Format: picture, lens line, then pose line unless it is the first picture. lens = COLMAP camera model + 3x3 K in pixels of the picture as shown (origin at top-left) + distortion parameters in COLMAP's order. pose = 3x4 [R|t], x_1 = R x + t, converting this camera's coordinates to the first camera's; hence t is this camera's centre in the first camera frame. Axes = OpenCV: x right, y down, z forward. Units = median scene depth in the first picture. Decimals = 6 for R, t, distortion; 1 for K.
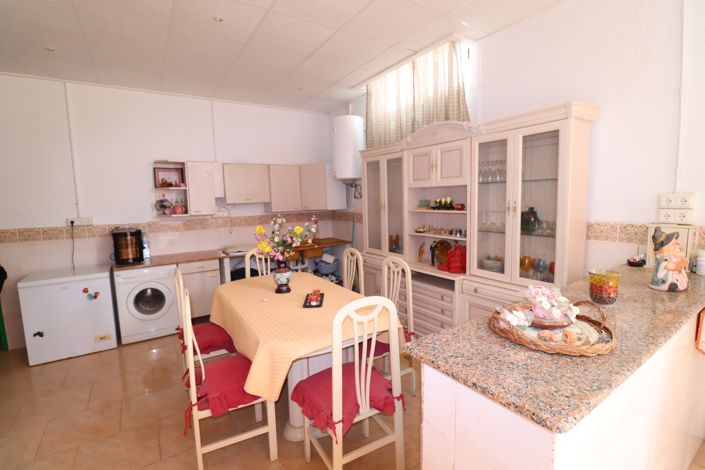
lens RADIAL K [[329.7, 0, 355.8], [0, 329.7, 231.7], [0, 0, 1]] dist [0.000643, -0.013301]
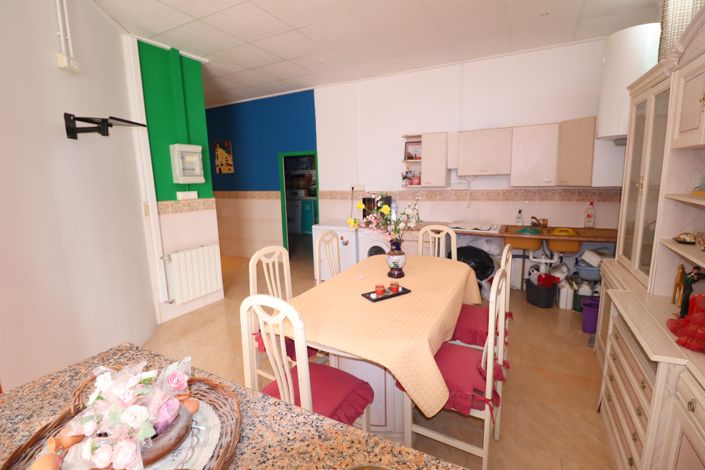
lens RADIAL K [[329.7, 0, 355.8], [0, 329.7, 231.7], [0, 0, 1]] dist [0.000643, -0.013301]
pose [[0.474217, 0.159606, -0.865820, 0.328489], [-0.079160, 0.987177, 0.138620, -0.036089], [0.876842, 0.002803, 0.480770, 0.314548]]
